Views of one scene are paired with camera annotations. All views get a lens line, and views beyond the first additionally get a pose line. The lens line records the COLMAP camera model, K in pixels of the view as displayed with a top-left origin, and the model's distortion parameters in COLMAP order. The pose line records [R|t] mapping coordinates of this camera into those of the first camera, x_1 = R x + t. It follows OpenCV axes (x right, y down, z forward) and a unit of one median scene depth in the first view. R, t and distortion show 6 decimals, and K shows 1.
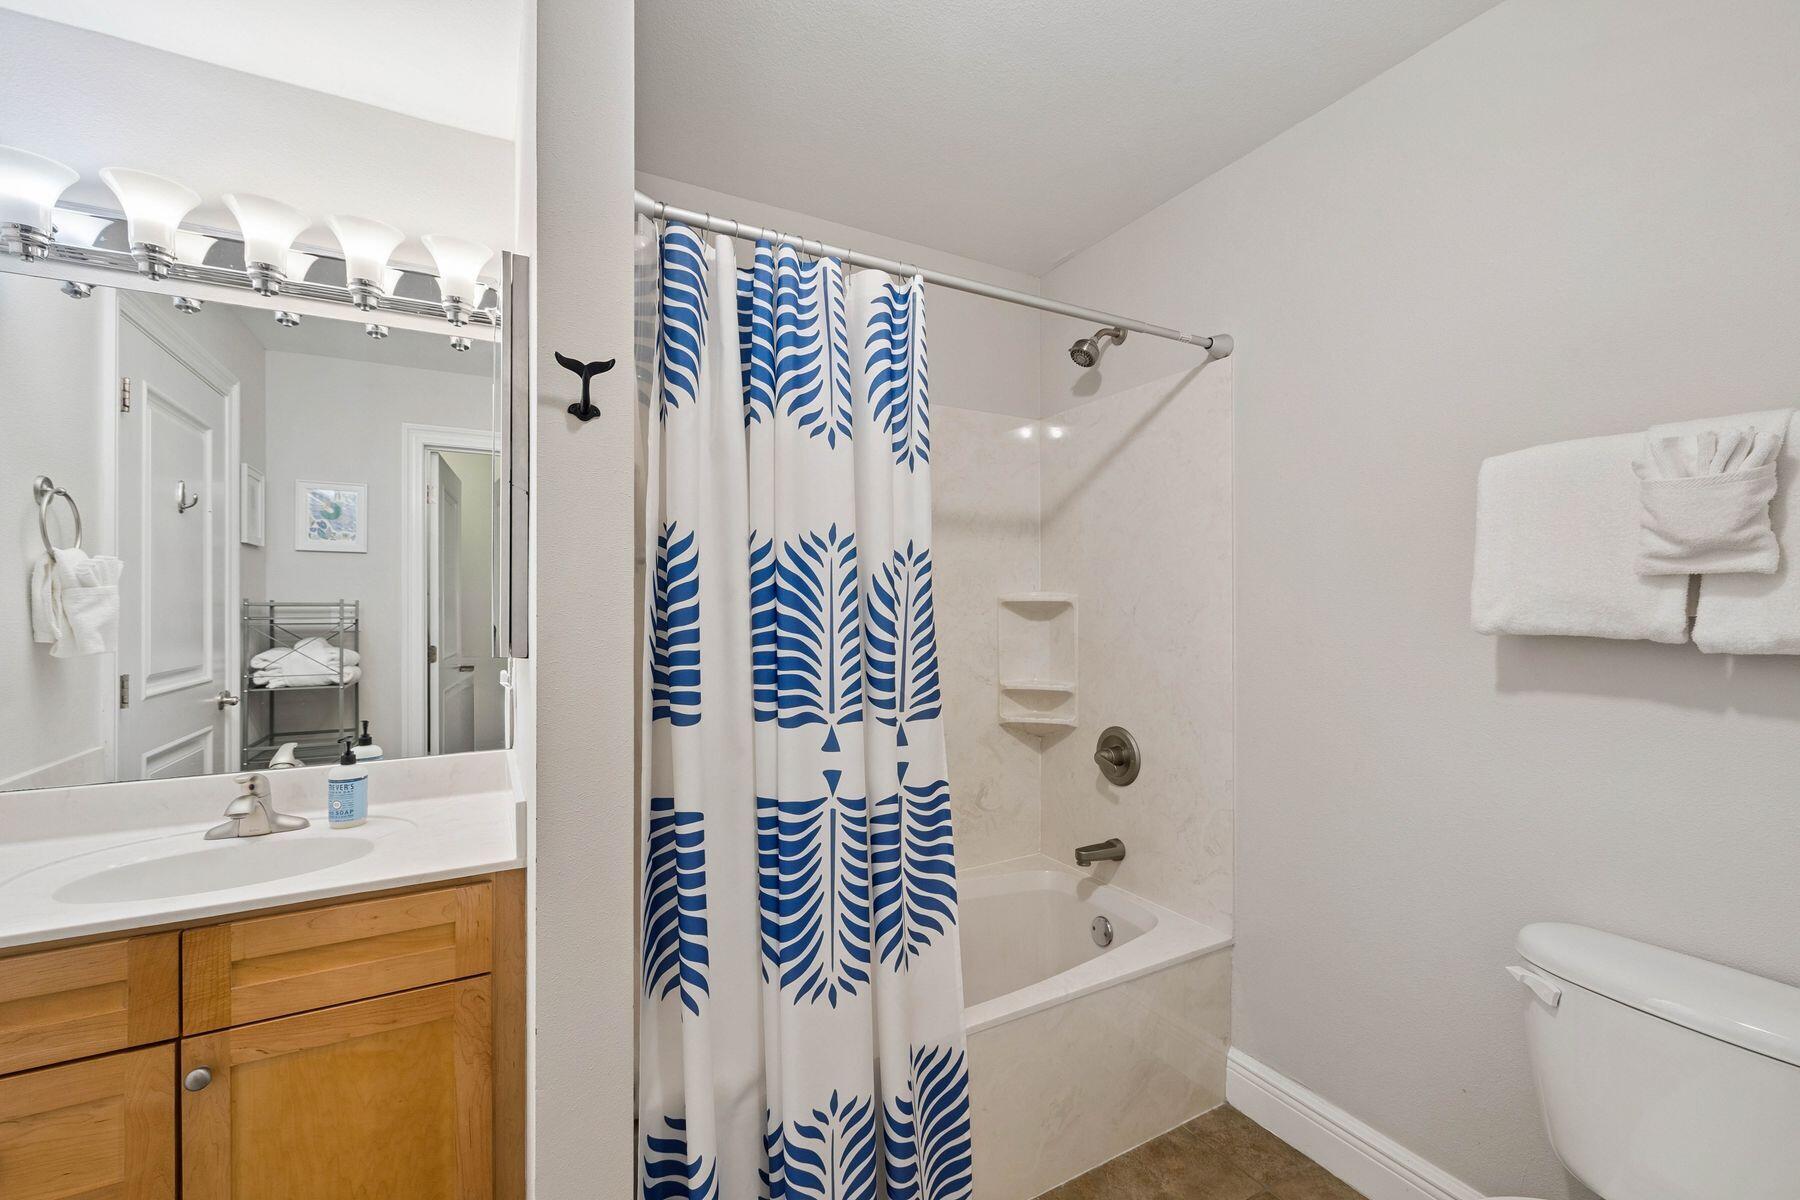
lens RADIAL K [[751.3, 0, 904.2], [0, 751.3, 603.8], [0, 0, 1]] dist [0.003018, -0.000325]
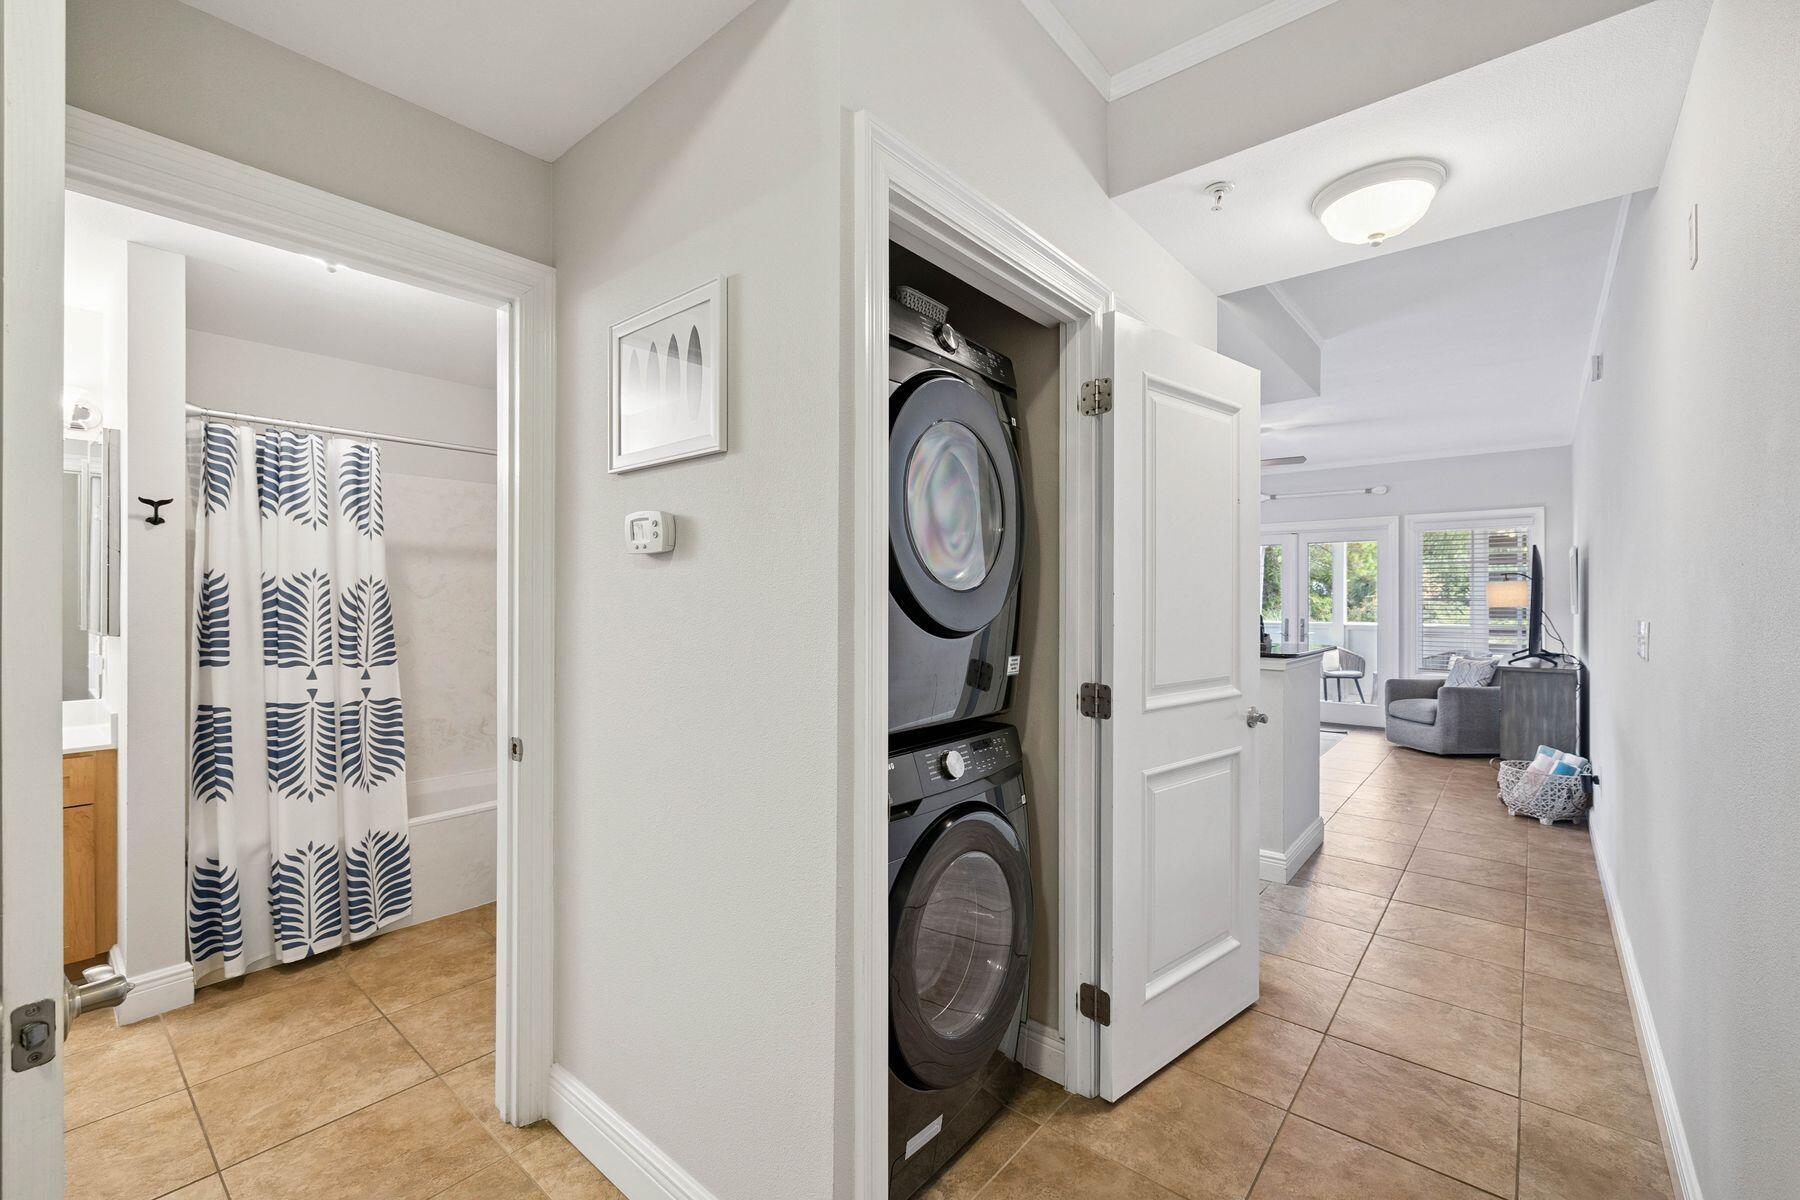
lens RADIAL K [[751.3, 0, 895.8], [0, 751.3, 598.4], [0, 0, 1]] dist [0.003018, -0.000325]
pose [[0.936056, 0.000609, 0.351852, 0.684260], [-0.001239, 0.999998, 0.001566, -0.030782], [-0.351850, -0.001902, 0.936054, -1.510200]]
